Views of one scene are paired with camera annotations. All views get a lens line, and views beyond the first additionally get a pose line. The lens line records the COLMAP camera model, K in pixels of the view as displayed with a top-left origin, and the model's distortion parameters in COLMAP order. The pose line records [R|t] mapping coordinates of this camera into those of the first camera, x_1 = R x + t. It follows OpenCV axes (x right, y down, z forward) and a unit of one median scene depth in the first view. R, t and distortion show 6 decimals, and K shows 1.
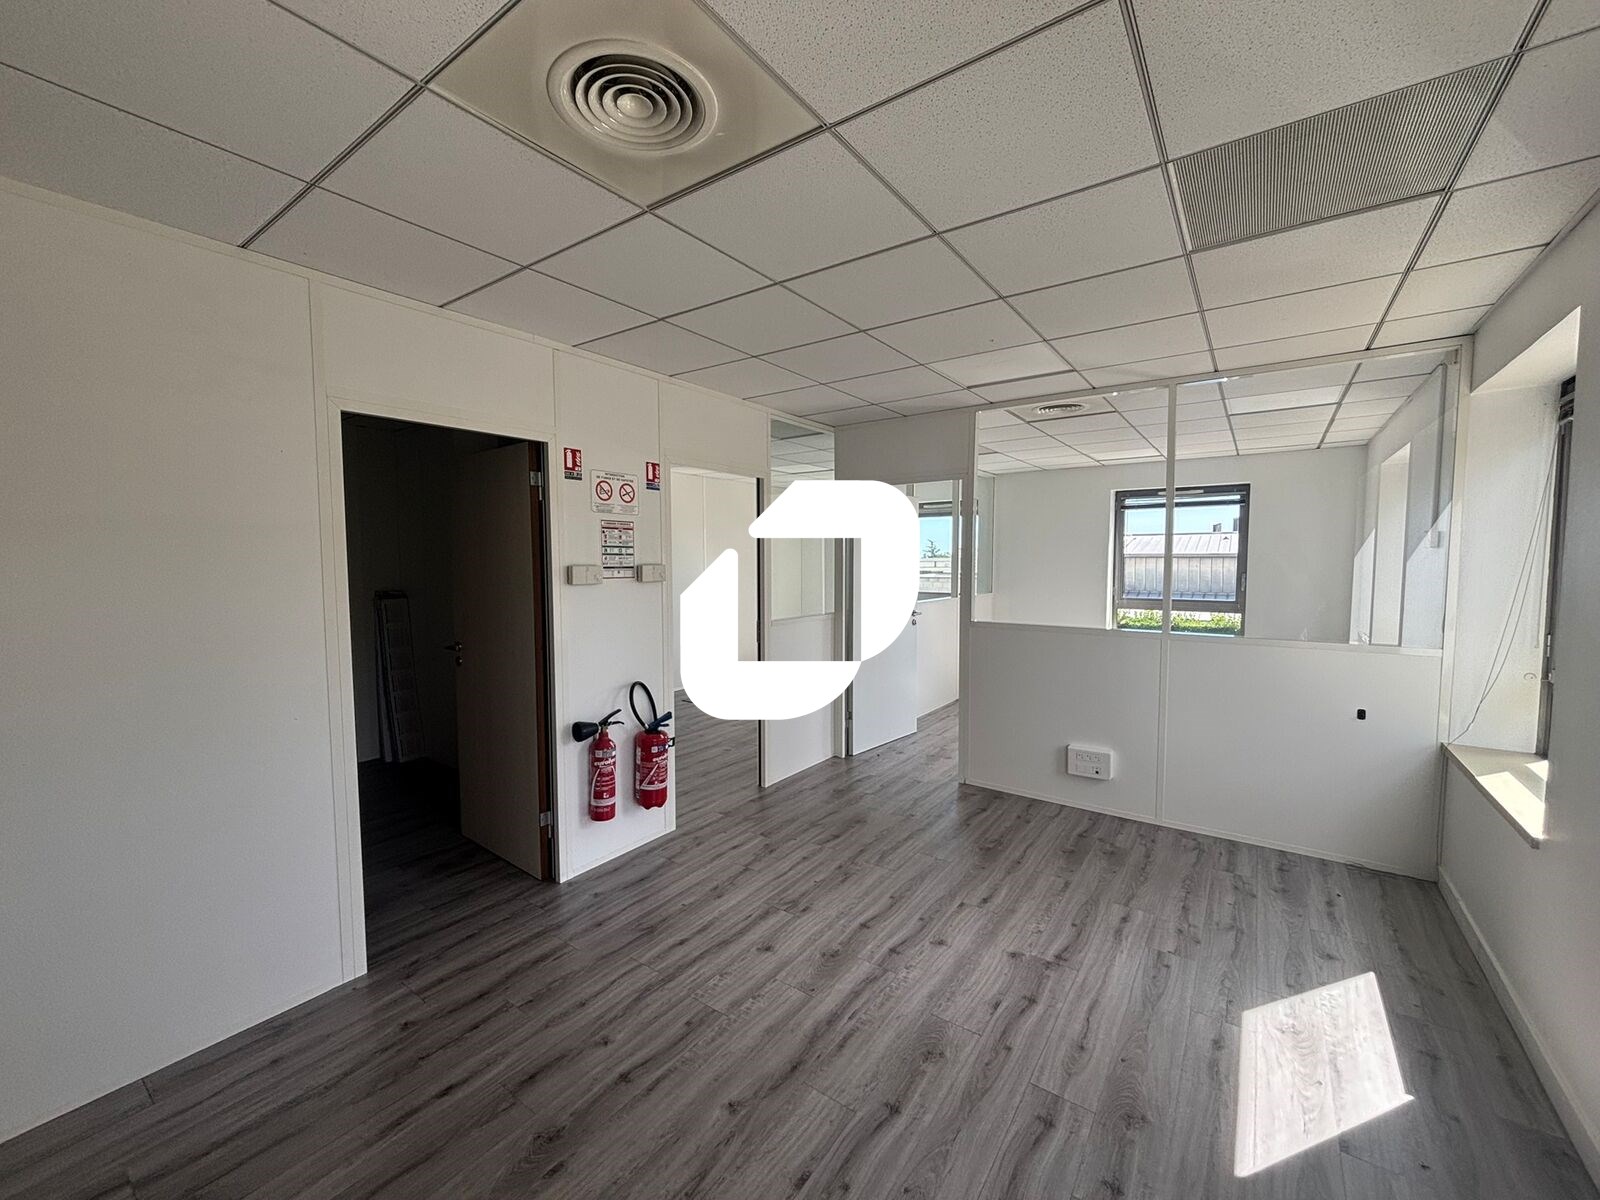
lens RADIAL K [[646.9, 0, 796.2], [0, 646.9, 595.3], [0, 0, 1]] dist [0.000198, 0.001415]
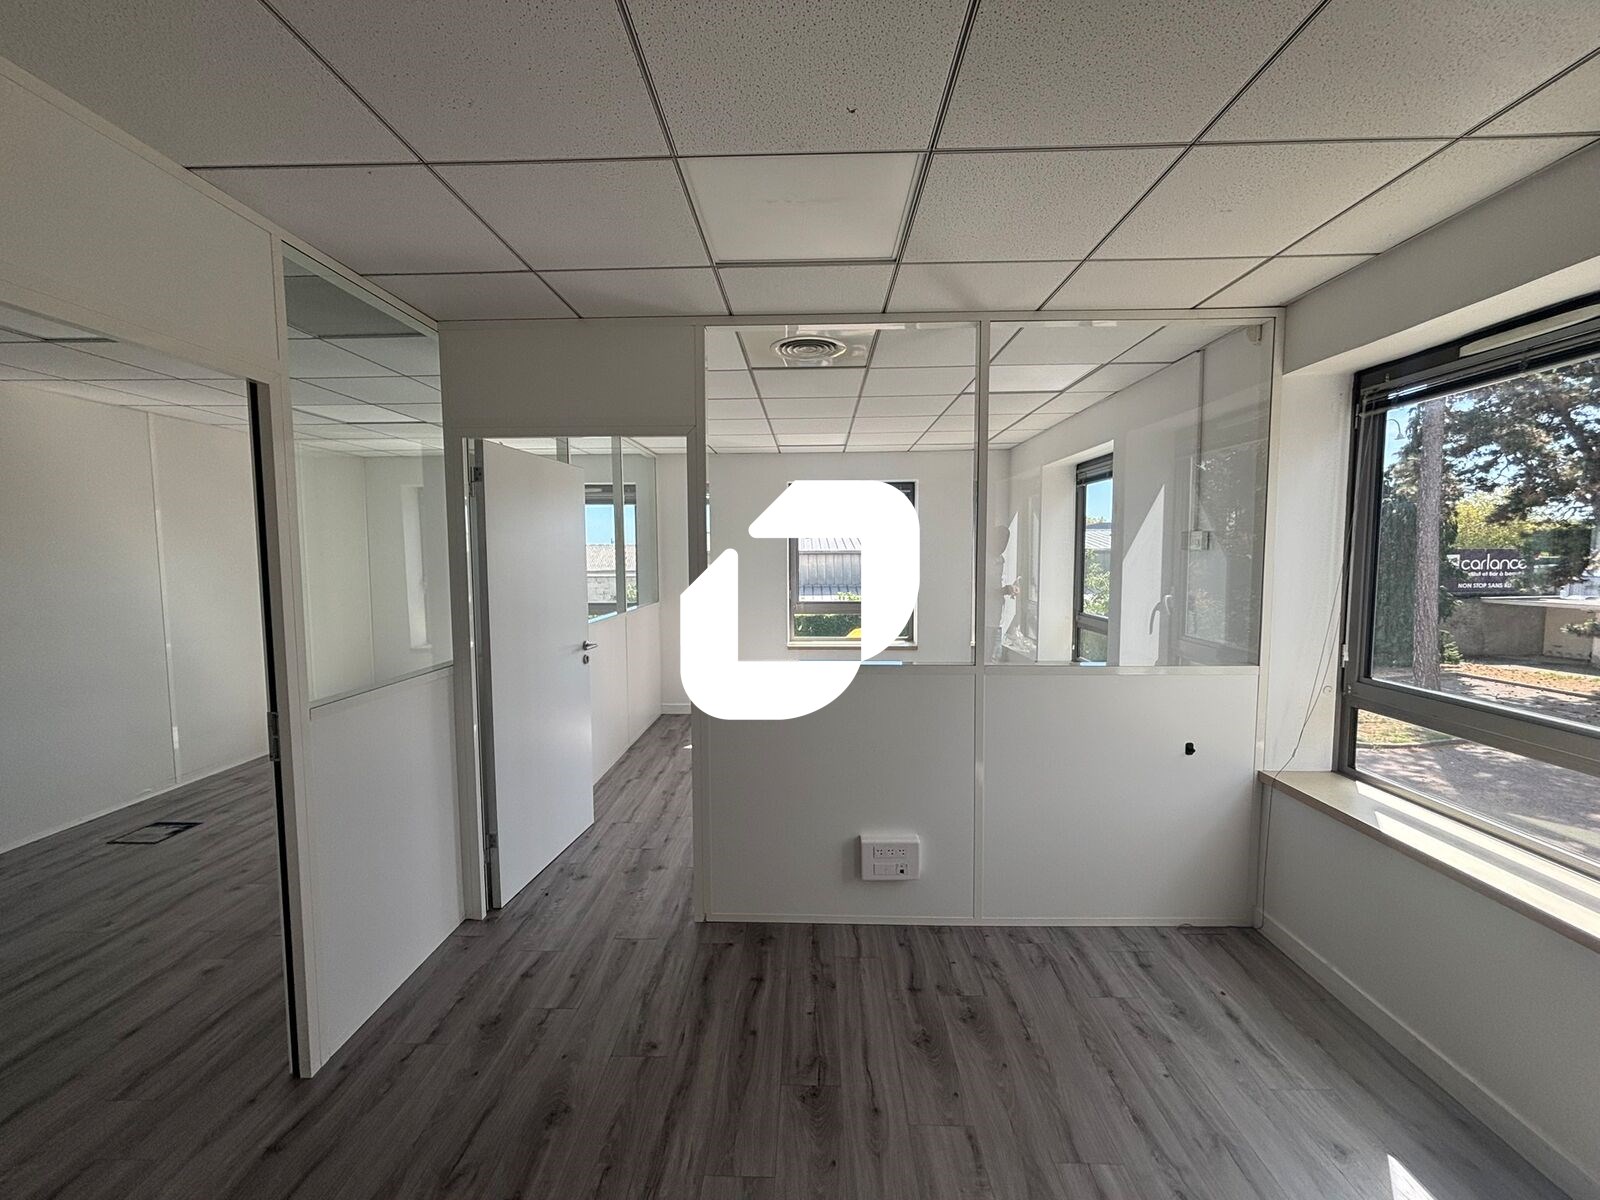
lens RADIAL K [[646.9, 0, 793.1], [0, 646.9, 598.8], [0, 0, 1]] dist [0.000198, 0.001415]
pose [[0.828940, -0.043019, 0.557680, -0.009140], [0.037280, 0.999070, 0.021654, -0.046820], [-0.558093, 0.002841, 0.829773, 0.590063]]
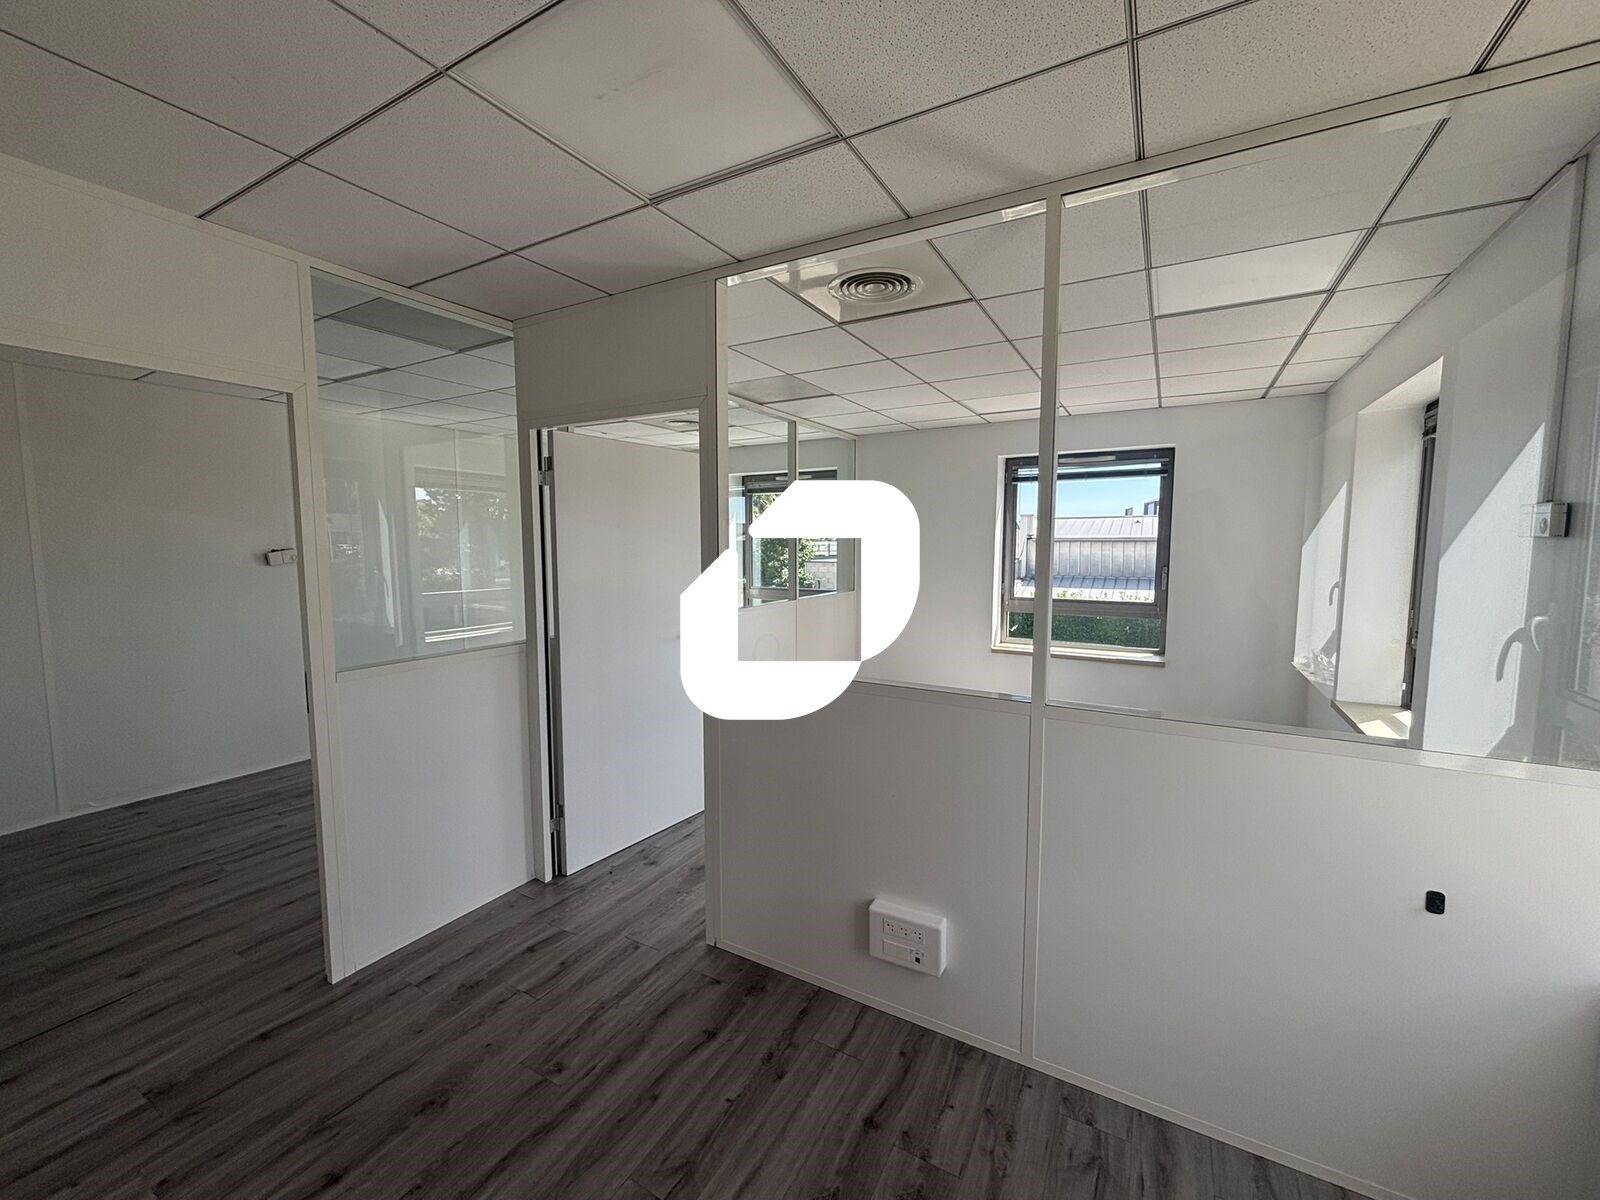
lens RADIAL K [[646.9, 0, 797.4], [0, 646.9, 597.8], [0, 0, 1]] dist [0.000198, 0.001415]
pose [[0.994520, -0.008150, 0.104233, 0.379927], [0.005005, 0.999525, 0.030406, -0.047498], [-0.104431, -0.029717, 0.994088, 0.596443]]
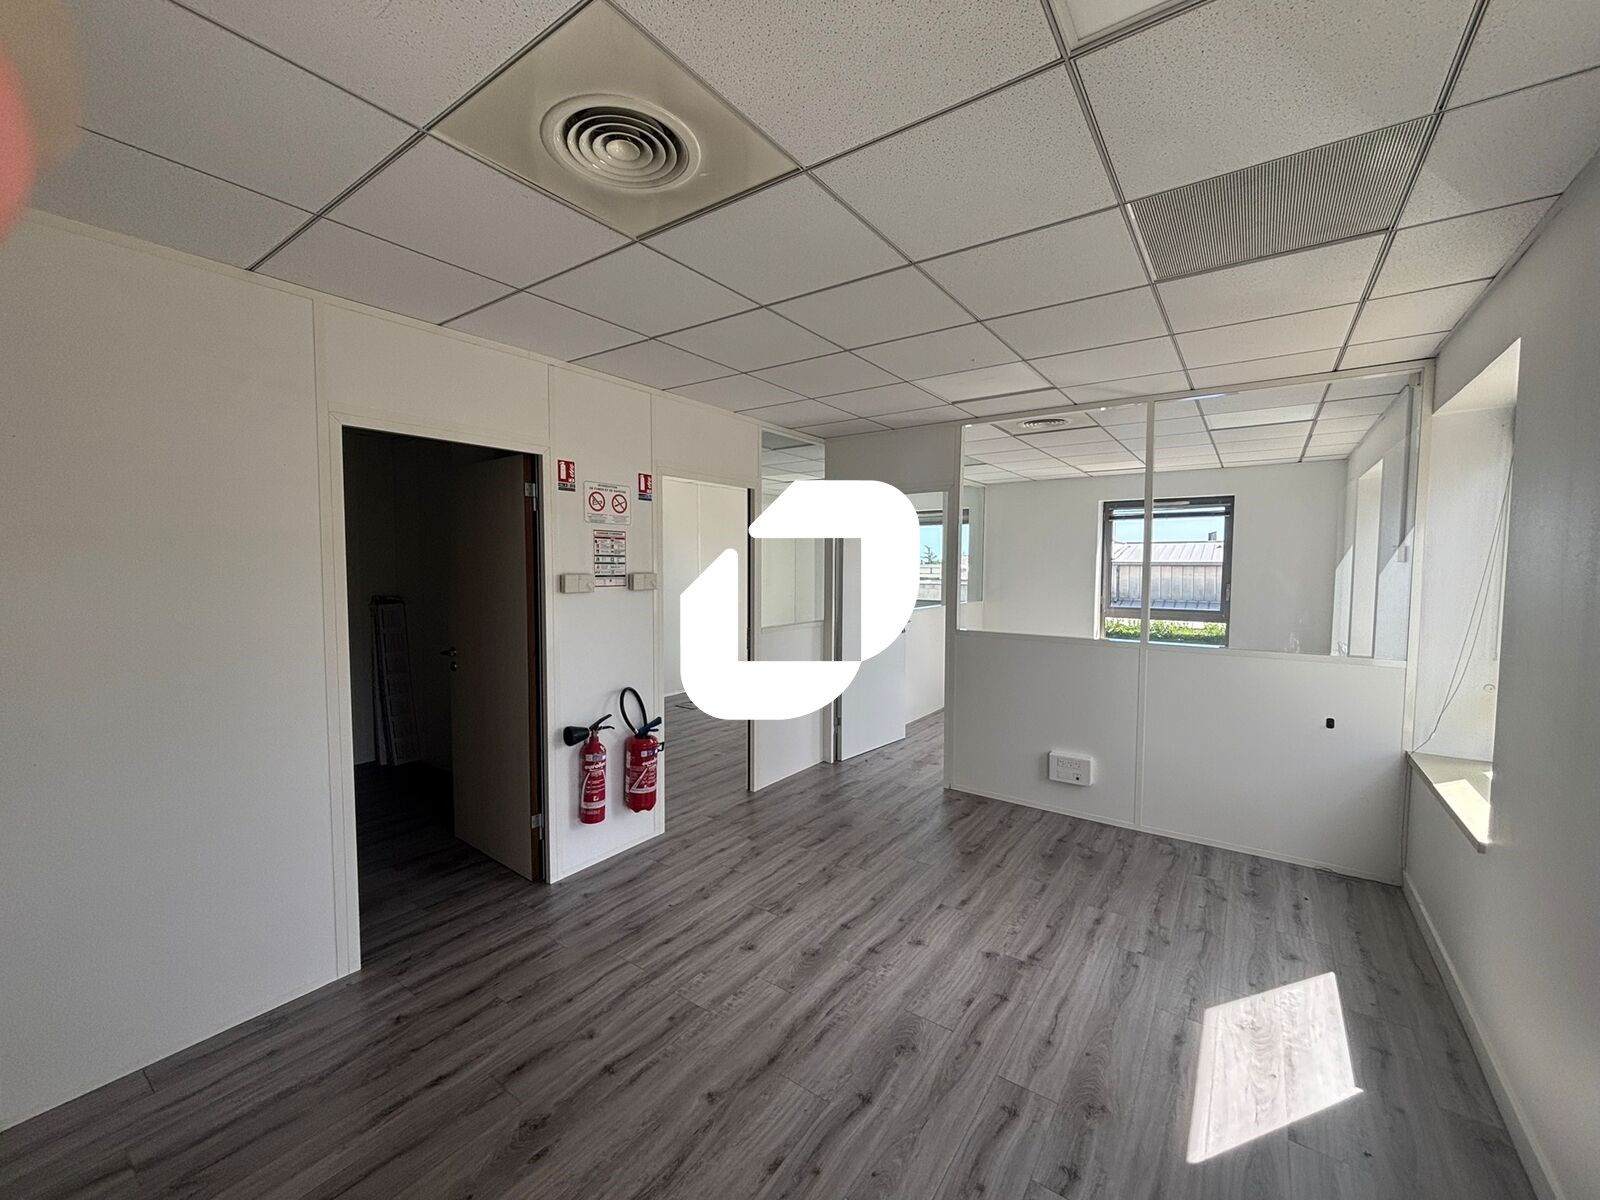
lens RADIAL K [[646.9, 0, 796.0], [0, 646.9, 595.3], [0, 0, 1]] dist [0.000198, 0.001415]
pose [[0.999972, 0.006377, 0.004030, 0.016663], [-0.006344, 0.999946, -0.008198, -0.006124], [-0.004082, 0.008172, 0.999958, -0.029214]]
